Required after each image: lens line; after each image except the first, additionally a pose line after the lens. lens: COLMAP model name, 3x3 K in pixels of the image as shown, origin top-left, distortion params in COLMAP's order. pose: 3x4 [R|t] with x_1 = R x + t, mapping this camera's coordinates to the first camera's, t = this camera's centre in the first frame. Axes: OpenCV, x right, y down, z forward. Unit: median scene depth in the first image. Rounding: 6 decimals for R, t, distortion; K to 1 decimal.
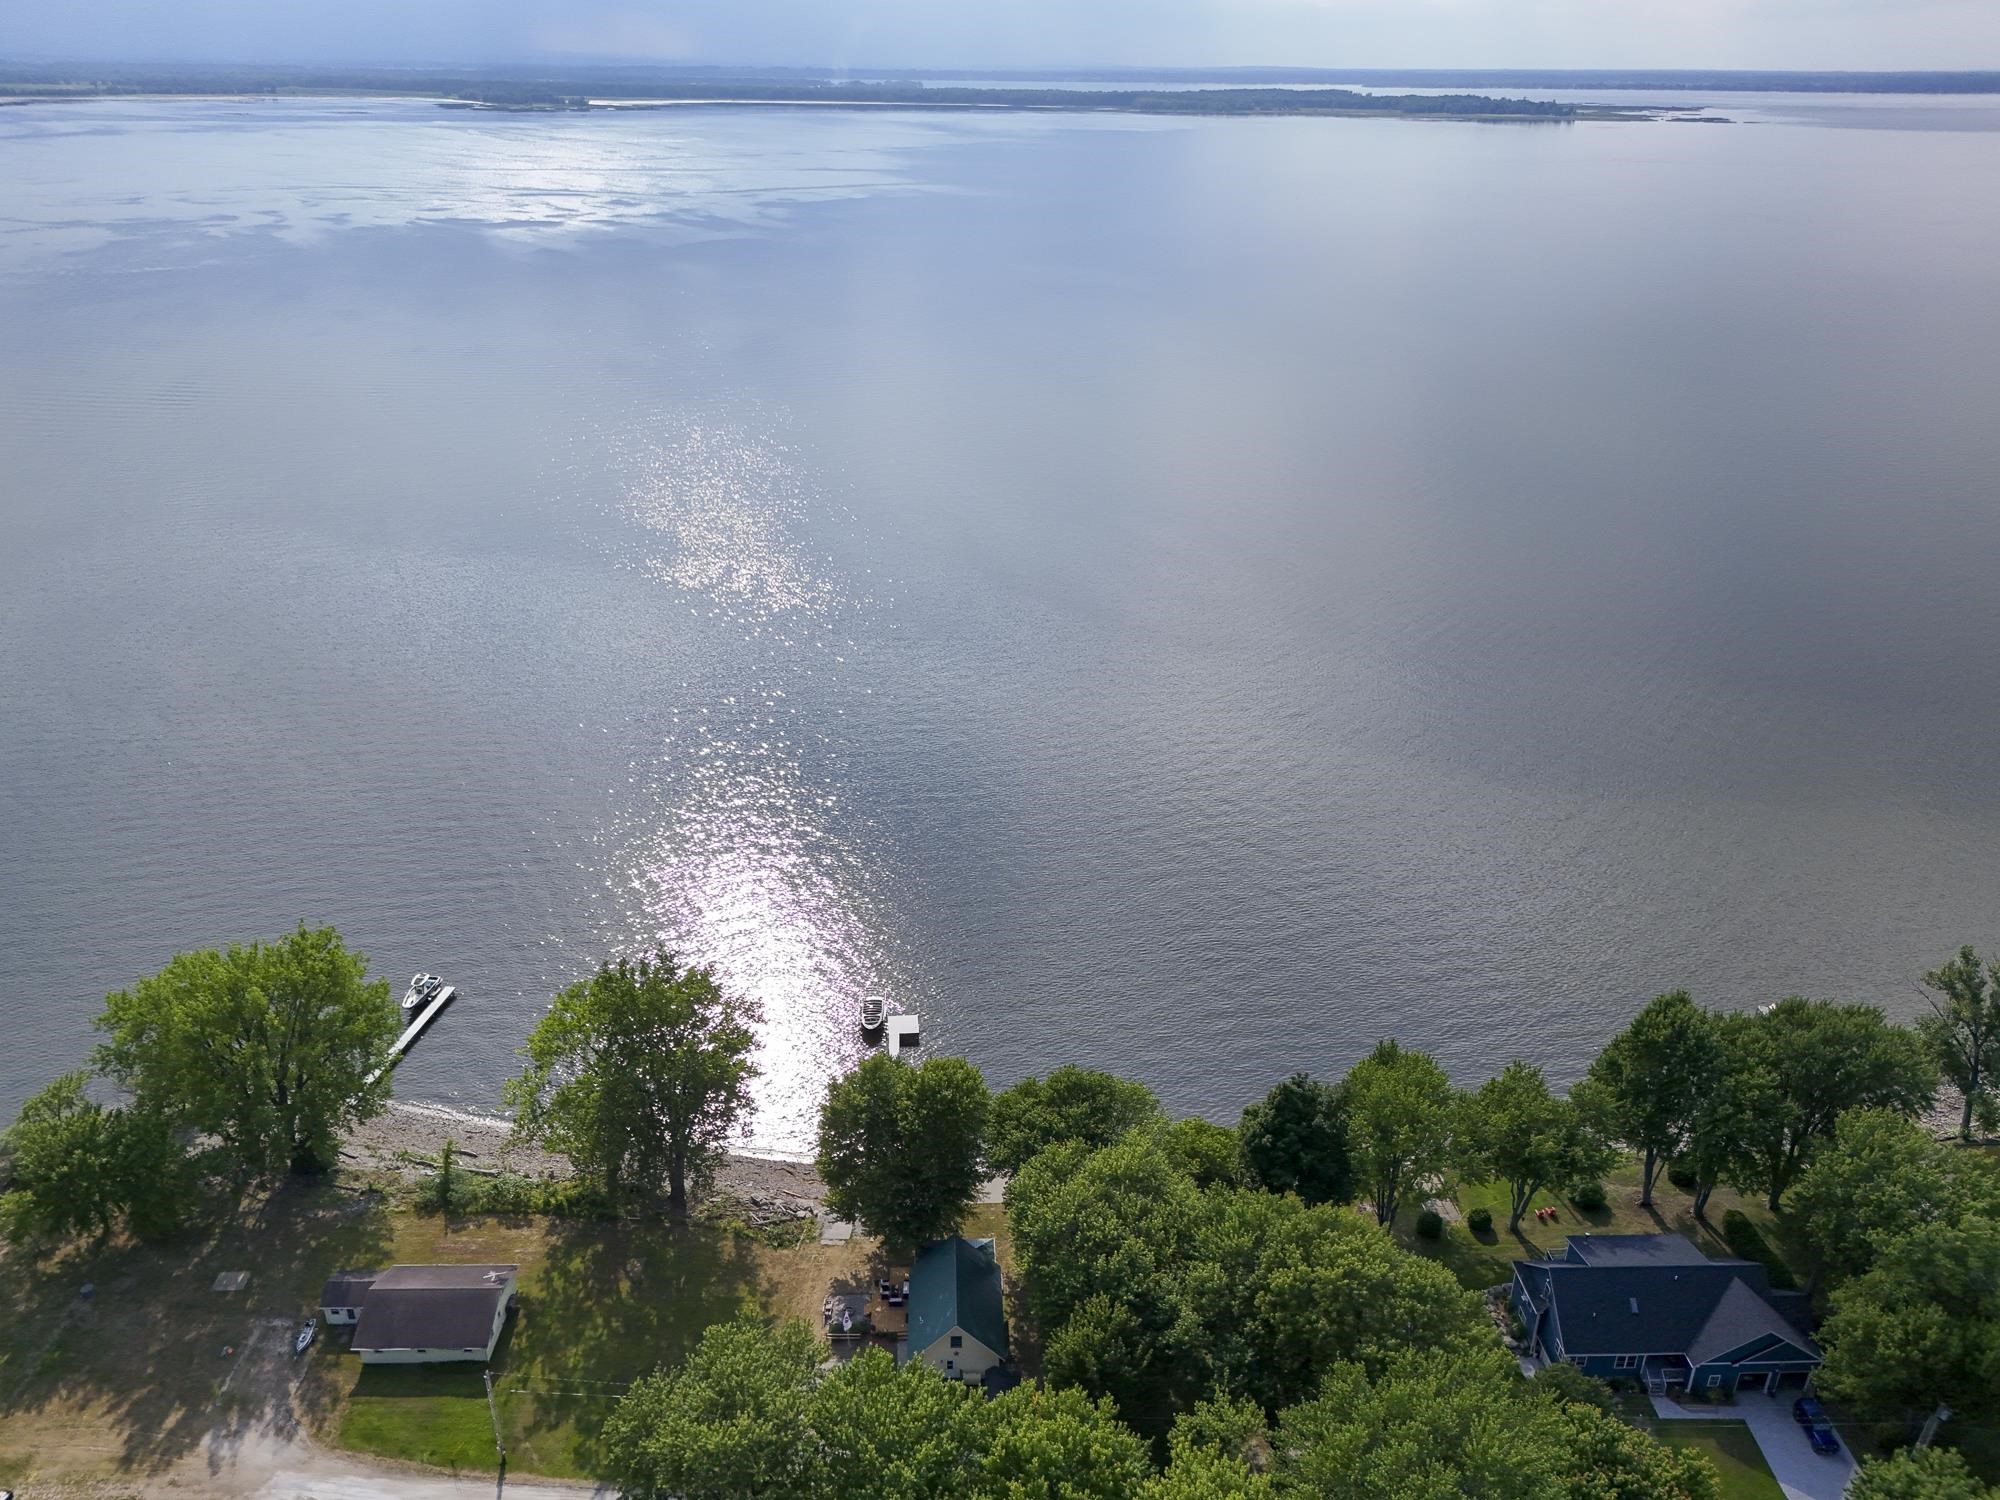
lens RADIAL K [[1459.3, 0, 1003.9], [0, 1459.3, 735.2], [0, 0, 1]] dist [0.072351, -0.075810]
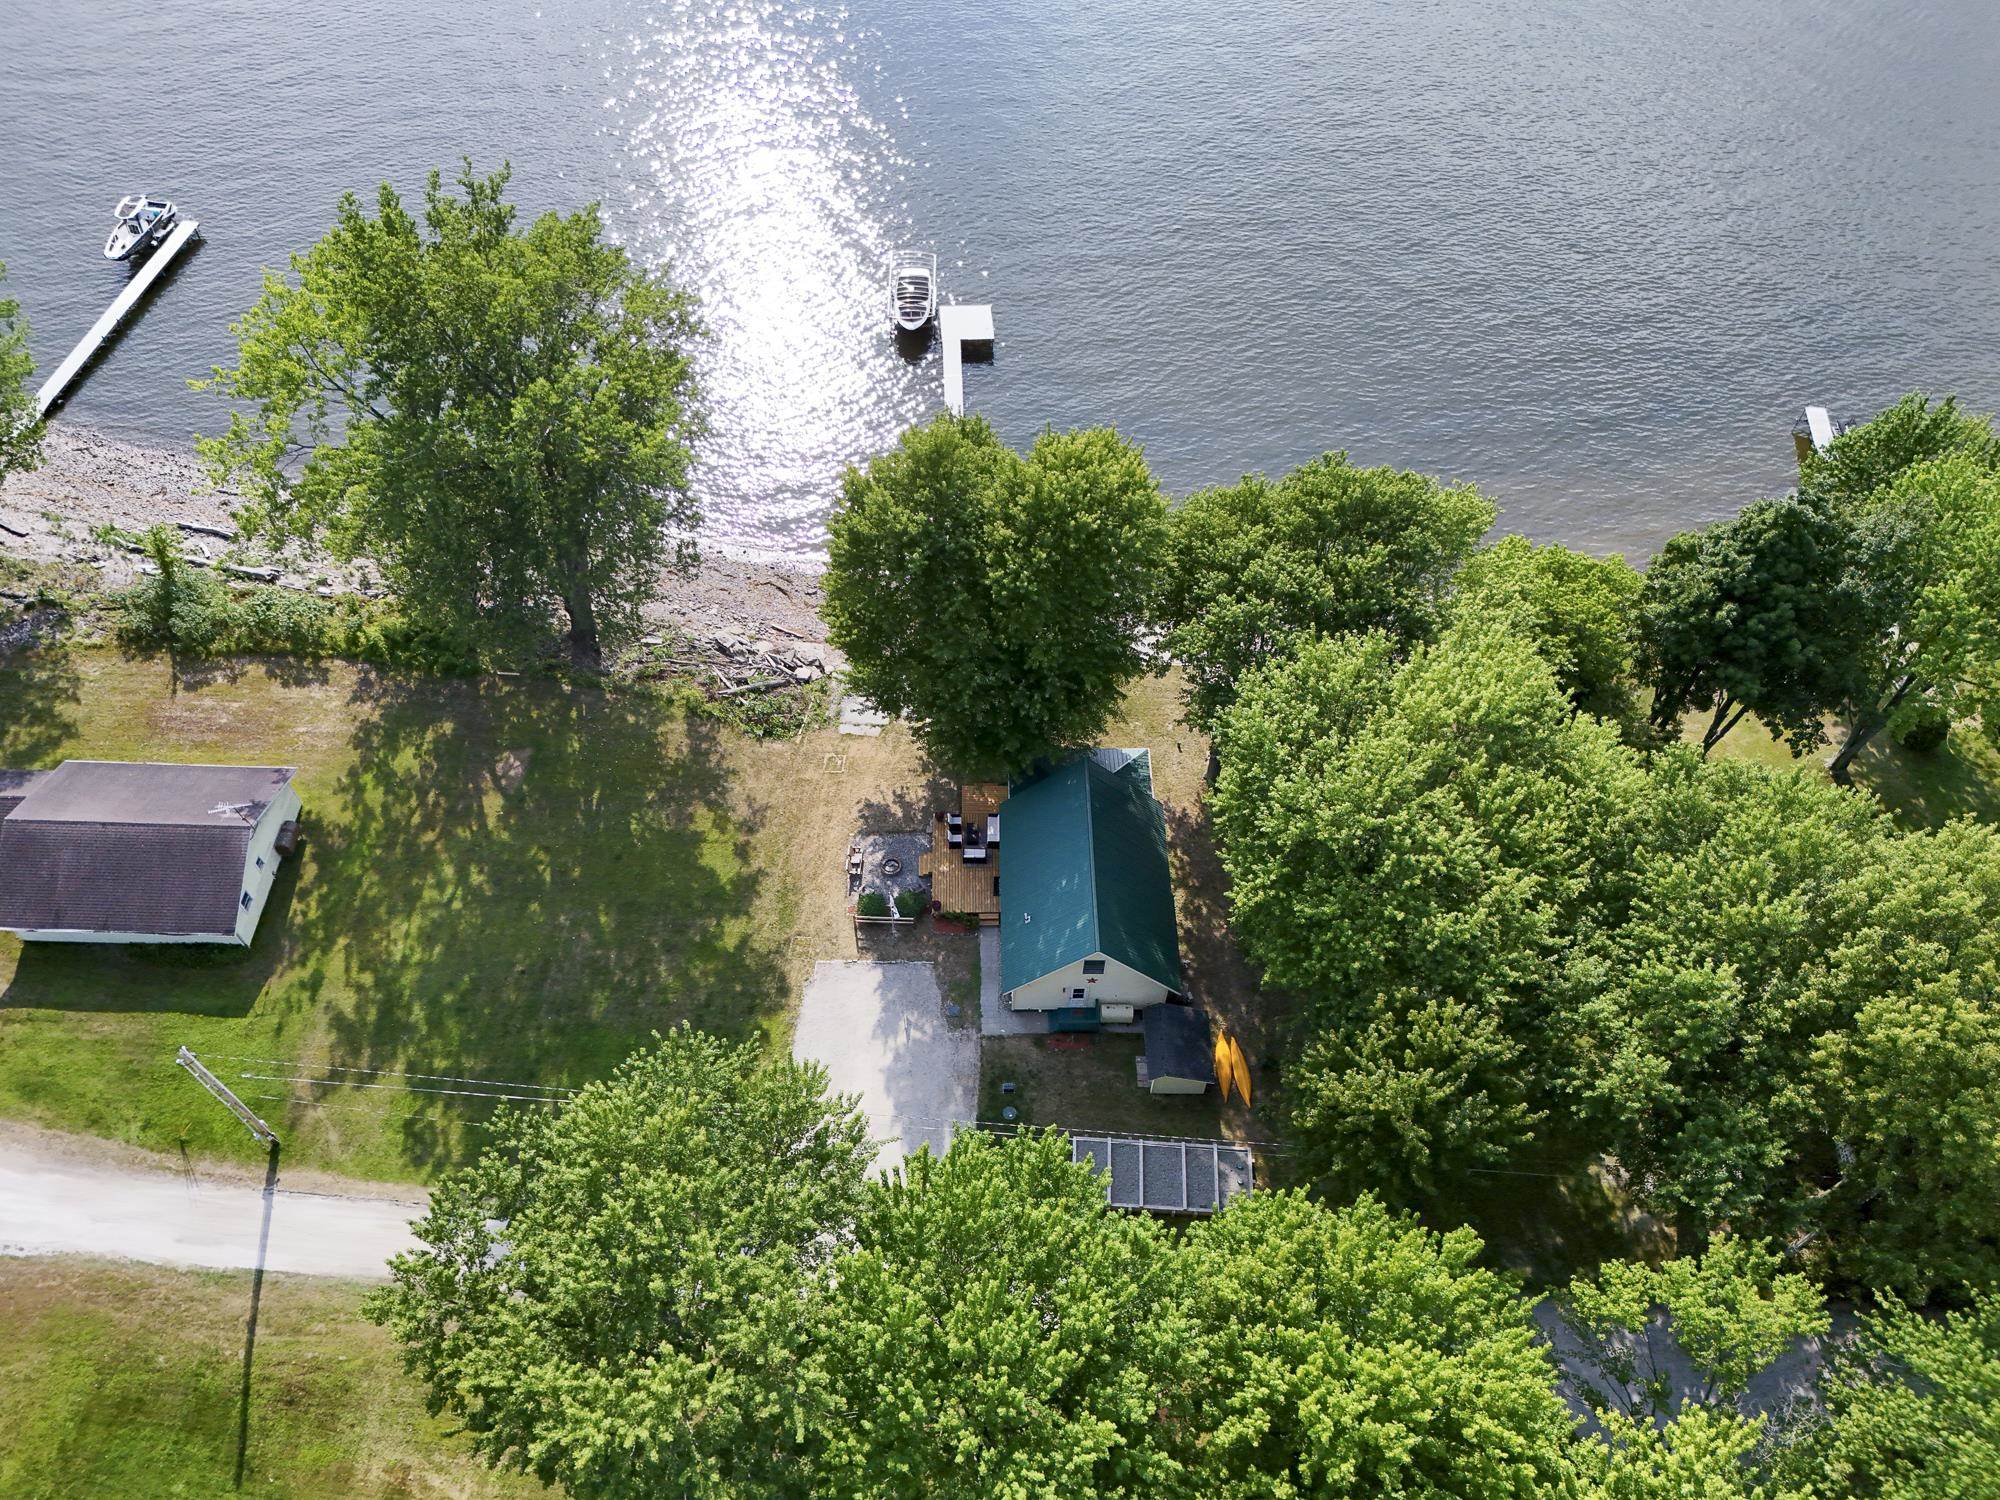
lens RADIAL K [[1459.3, 0, 1003.9], [0, 1459.3, 735.2], [0, 0, 1]] dist [0.072351, -0.075810]
pose [[0.999556, 0.029178, -0.006117, -0.060267], [-0.022424, 0.871061, 0.490662, 0.071311], [0.019645, -0.490307, 0.871328, 0.536874]]
